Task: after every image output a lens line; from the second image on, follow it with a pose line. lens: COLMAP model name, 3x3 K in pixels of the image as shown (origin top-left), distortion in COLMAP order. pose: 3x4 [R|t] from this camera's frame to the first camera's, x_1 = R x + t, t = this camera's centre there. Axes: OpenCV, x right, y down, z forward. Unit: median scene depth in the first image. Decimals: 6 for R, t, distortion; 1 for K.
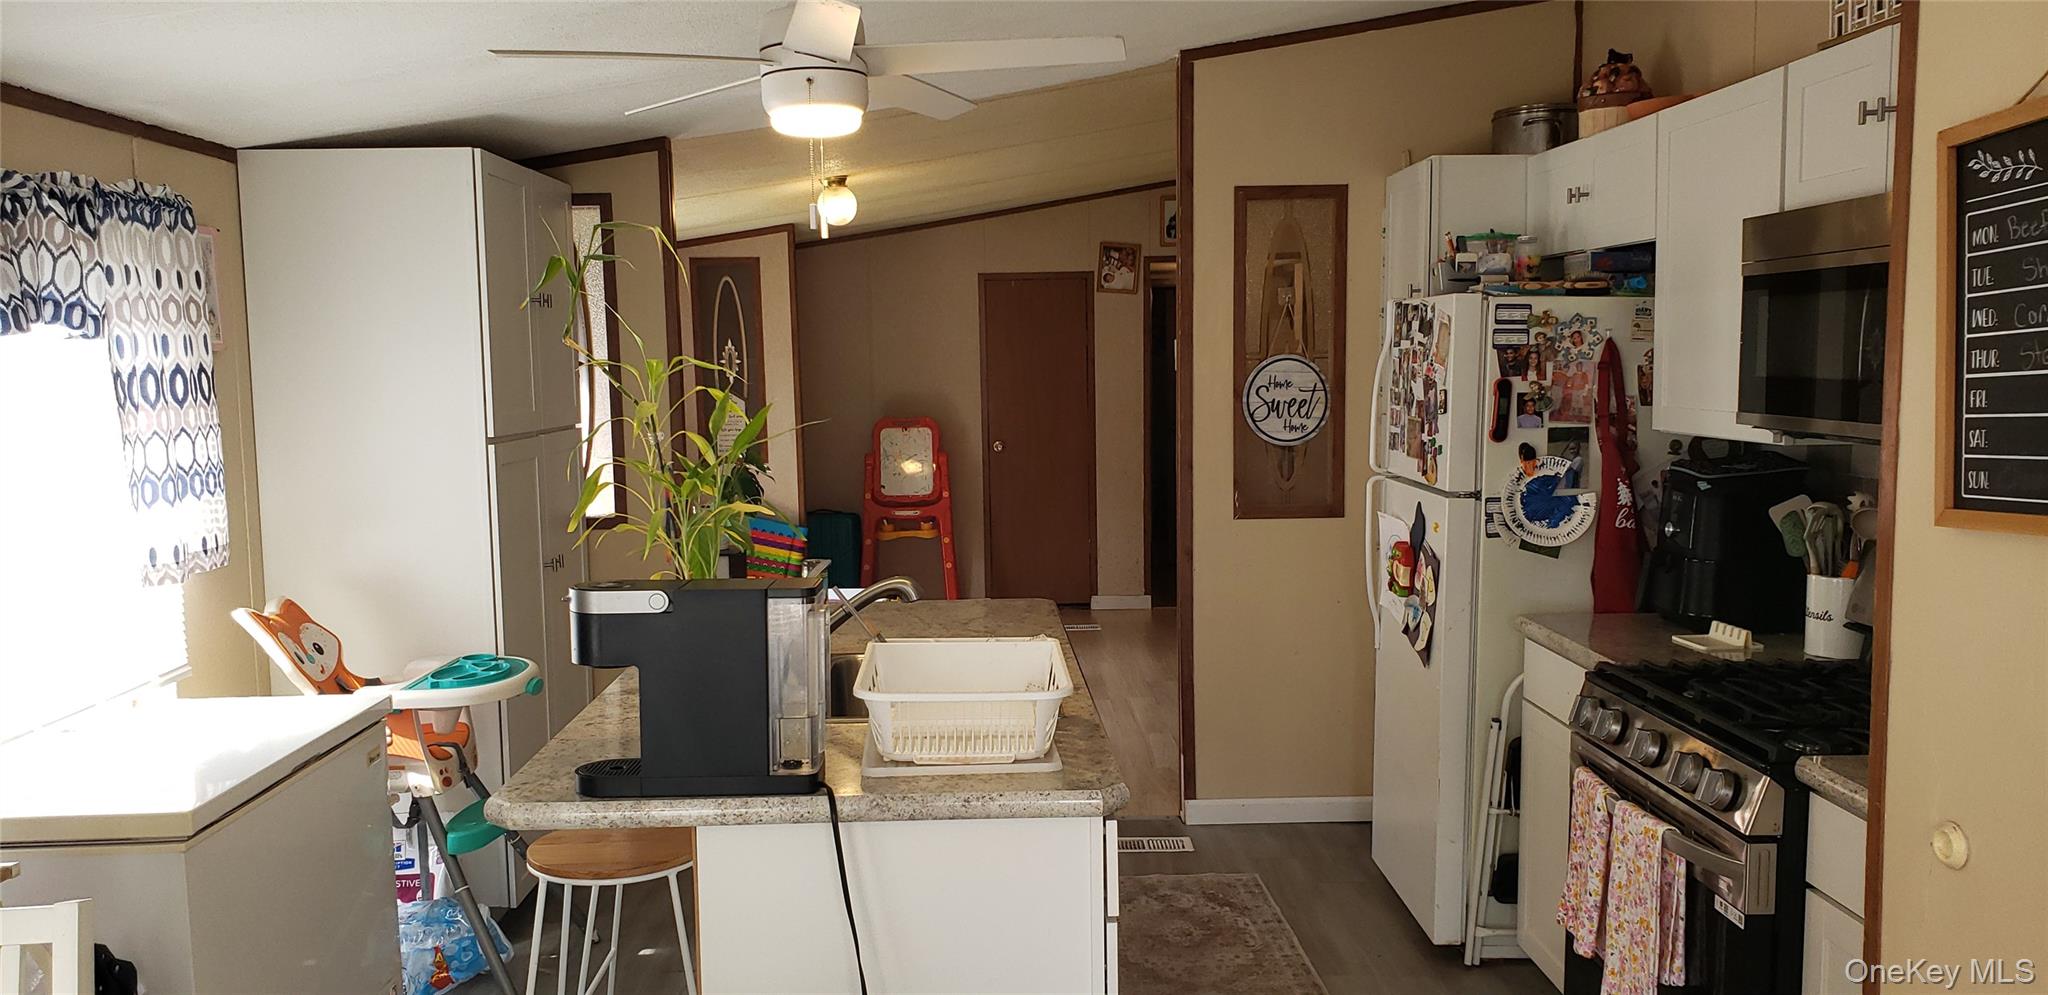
lens RADIAL K [[1545.7, 0, 1024.0], [0, 1545.7, 497.5], [0, 0, 1]] dist [0.088789, -0.158789]
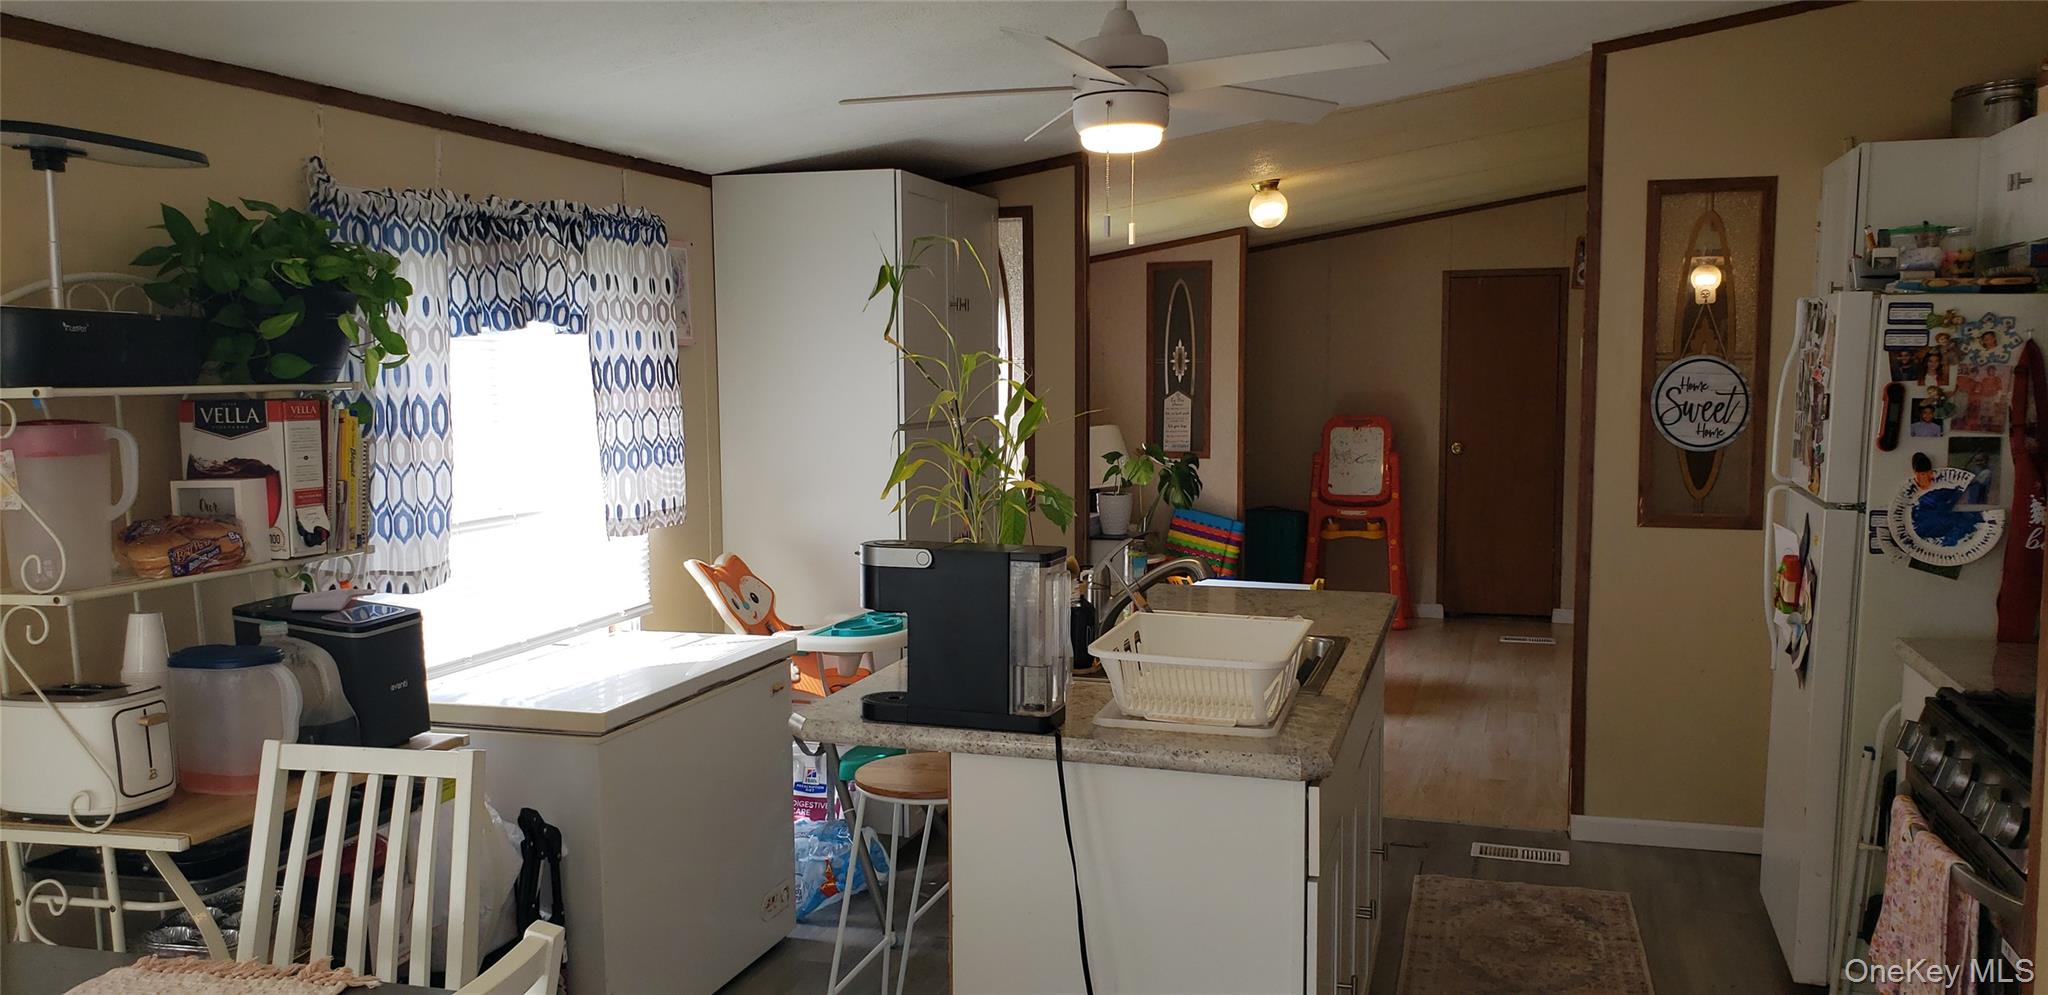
lens RADIAL K [[1557.2, 0, 1026.1], [0, 1557.2, 487.2], [0, 0, 1]] dist [-0.004491, 0.073478]
pose [[0.947042, 0.036045, -0.319079, 0.117340], [-0.038294, 0.999266, -0.000774, 0.006327], [0.318817, 0.012952, 0.947728, -0.049319]]
